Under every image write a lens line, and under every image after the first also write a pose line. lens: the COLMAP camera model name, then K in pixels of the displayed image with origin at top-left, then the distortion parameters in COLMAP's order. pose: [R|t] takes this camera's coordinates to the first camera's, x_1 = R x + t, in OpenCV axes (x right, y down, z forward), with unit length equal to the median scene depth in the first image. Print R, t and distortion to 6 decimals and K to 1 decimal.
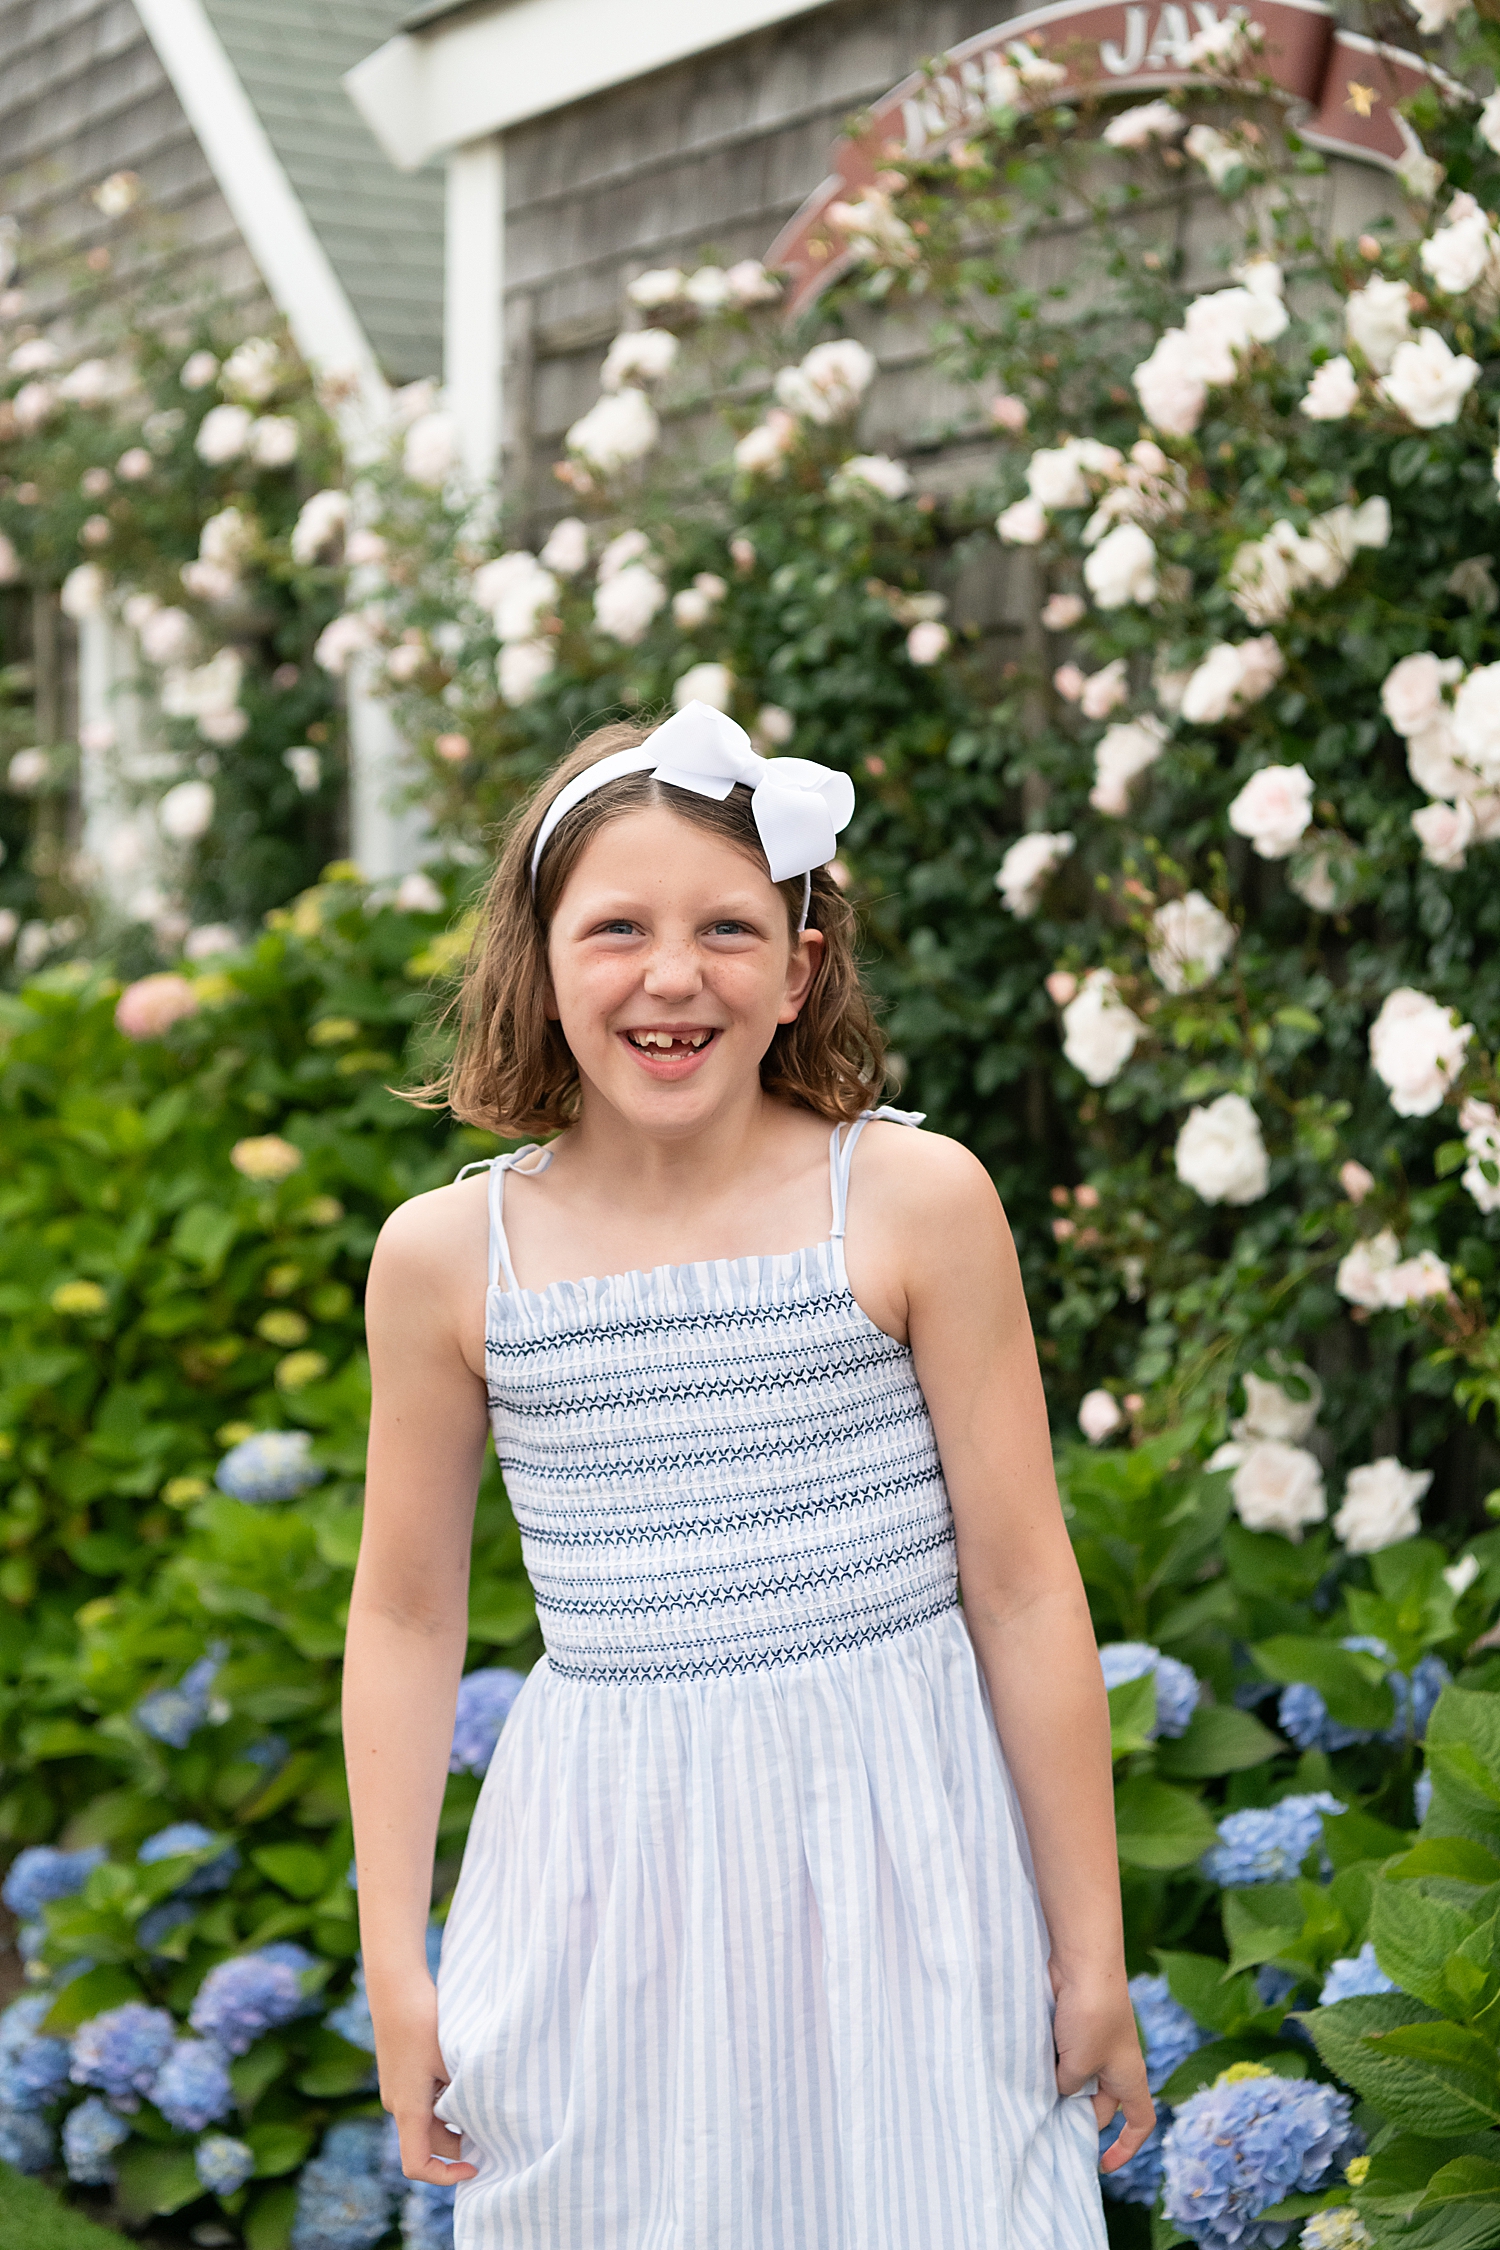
lens RADIAL K [[3782.8, 0, 691.0], [0, 3782.8, 1005.0], [0, 0, 1]] dist [0.014551, 0.007618]
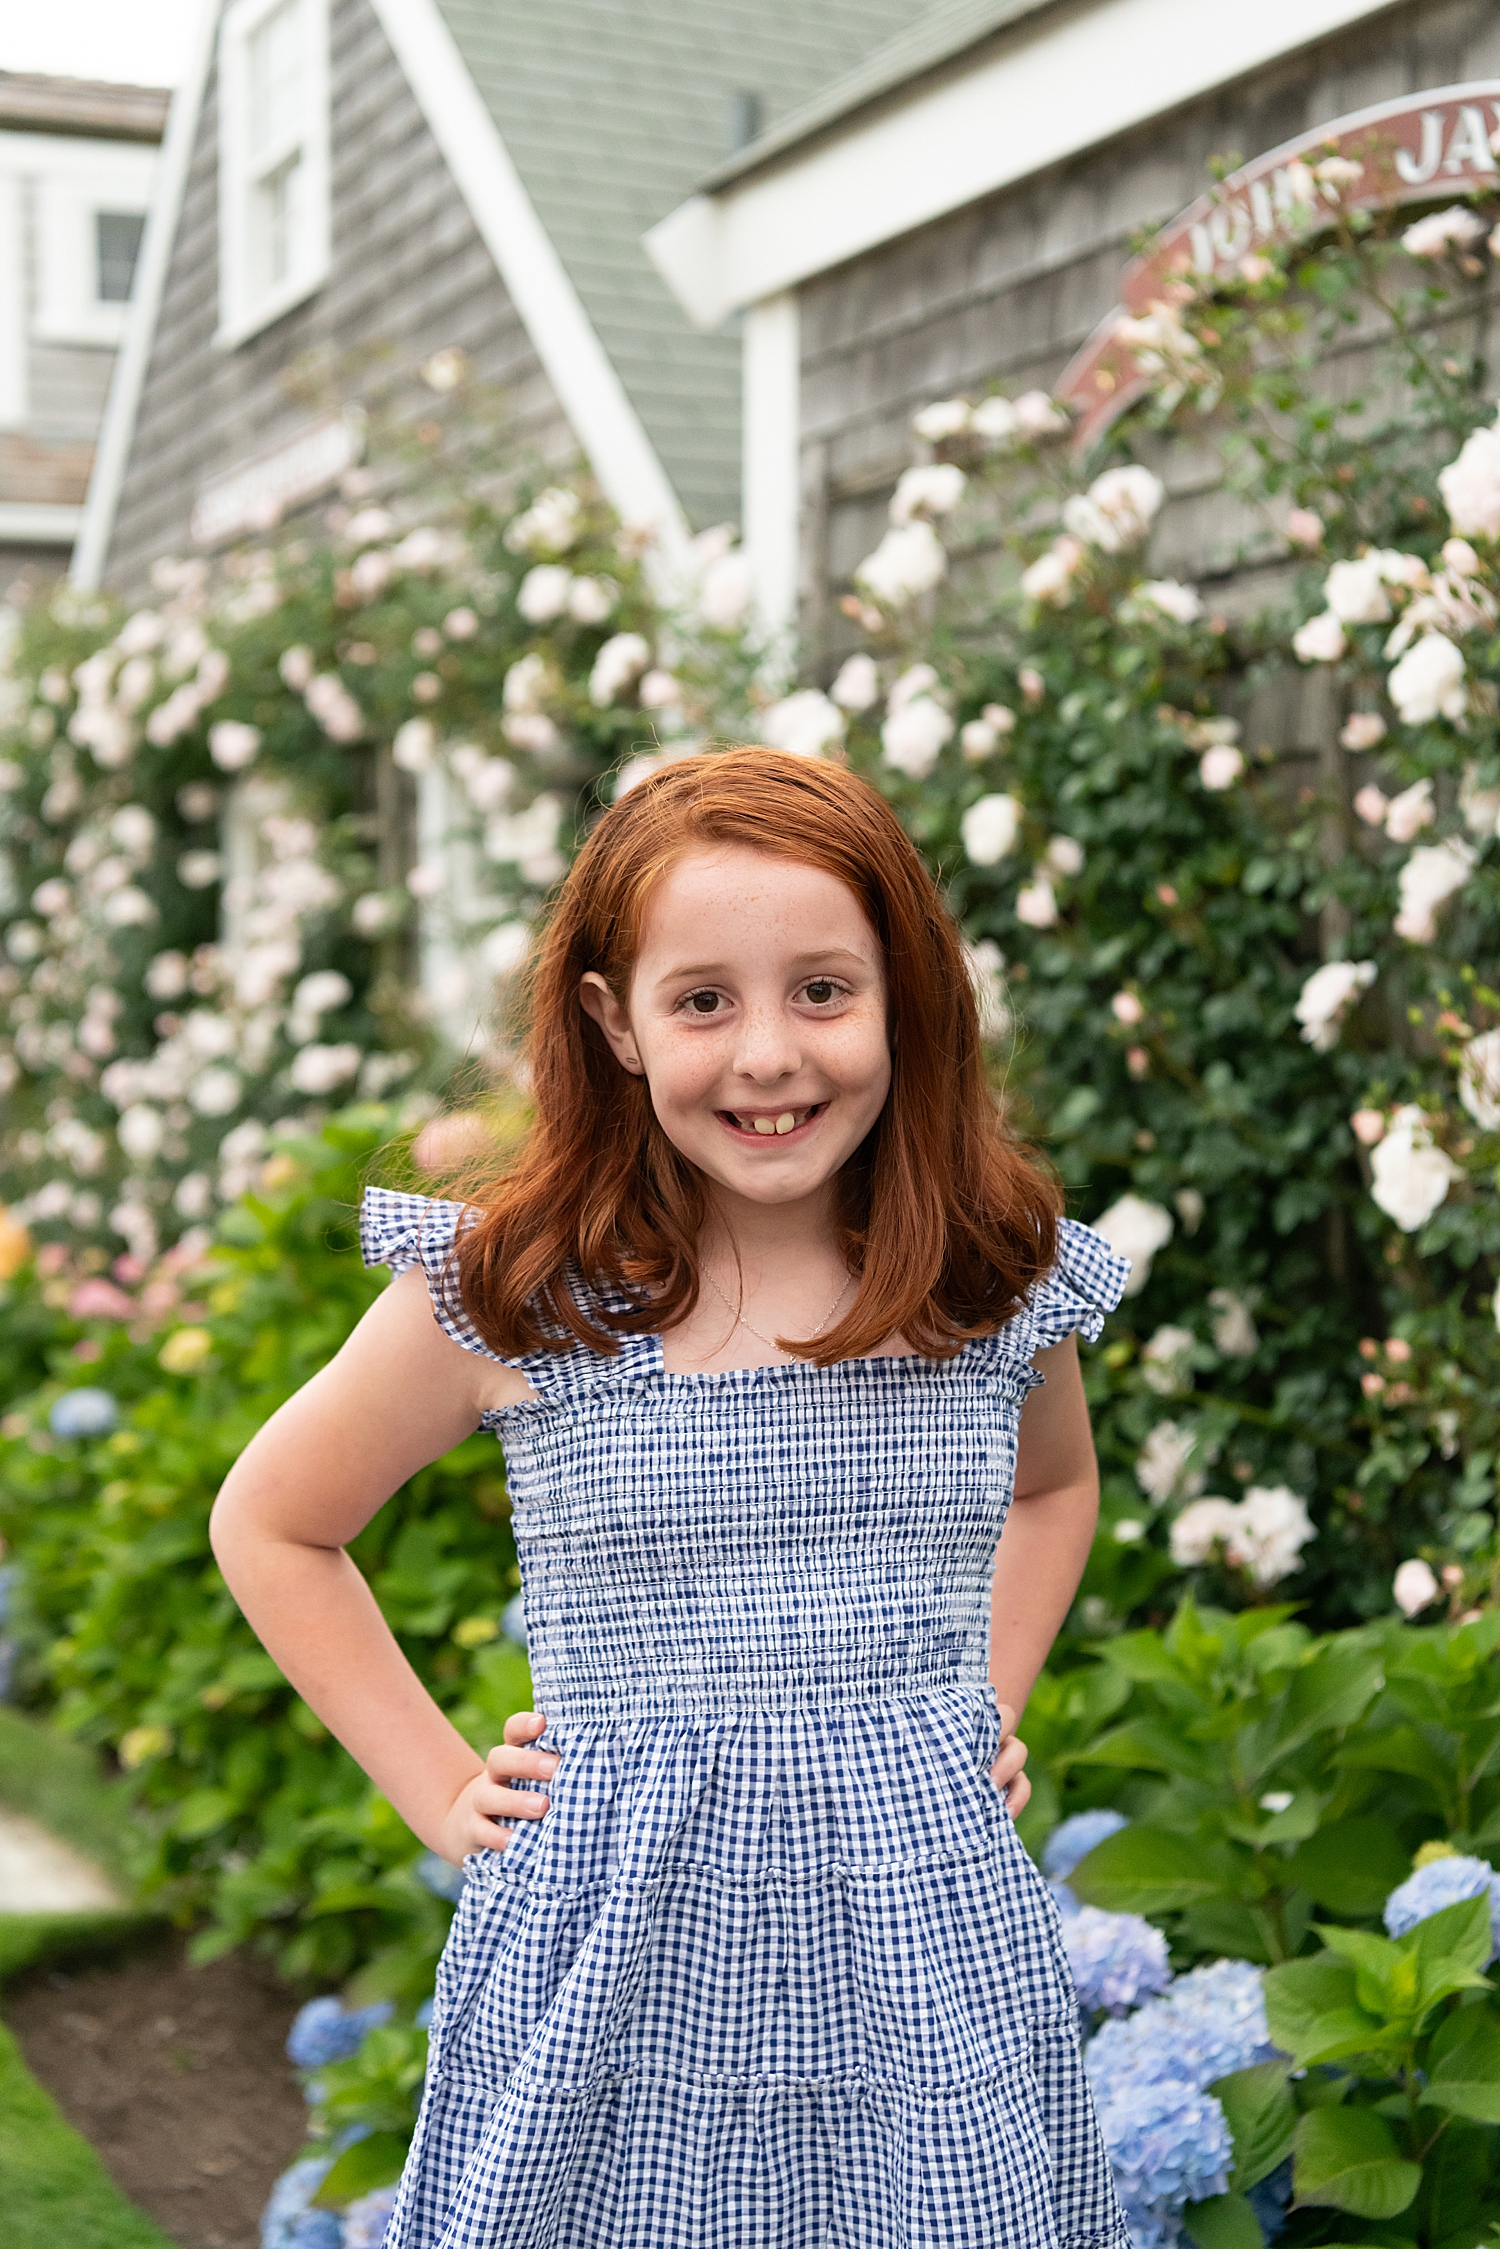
lens RADIAL K [[3288.8, 0, 736.8], [0, 3288.8, 1087.6], [0, 0, 1]] dist [0.009186, 0.008581]
pose [[0.996603, -0.007226, -0.082043, 0.008107], [0.006478, 0.999935, -0.009380, -0.007079], [0.082105, 0.008817, 0.996585, 0.161909]]
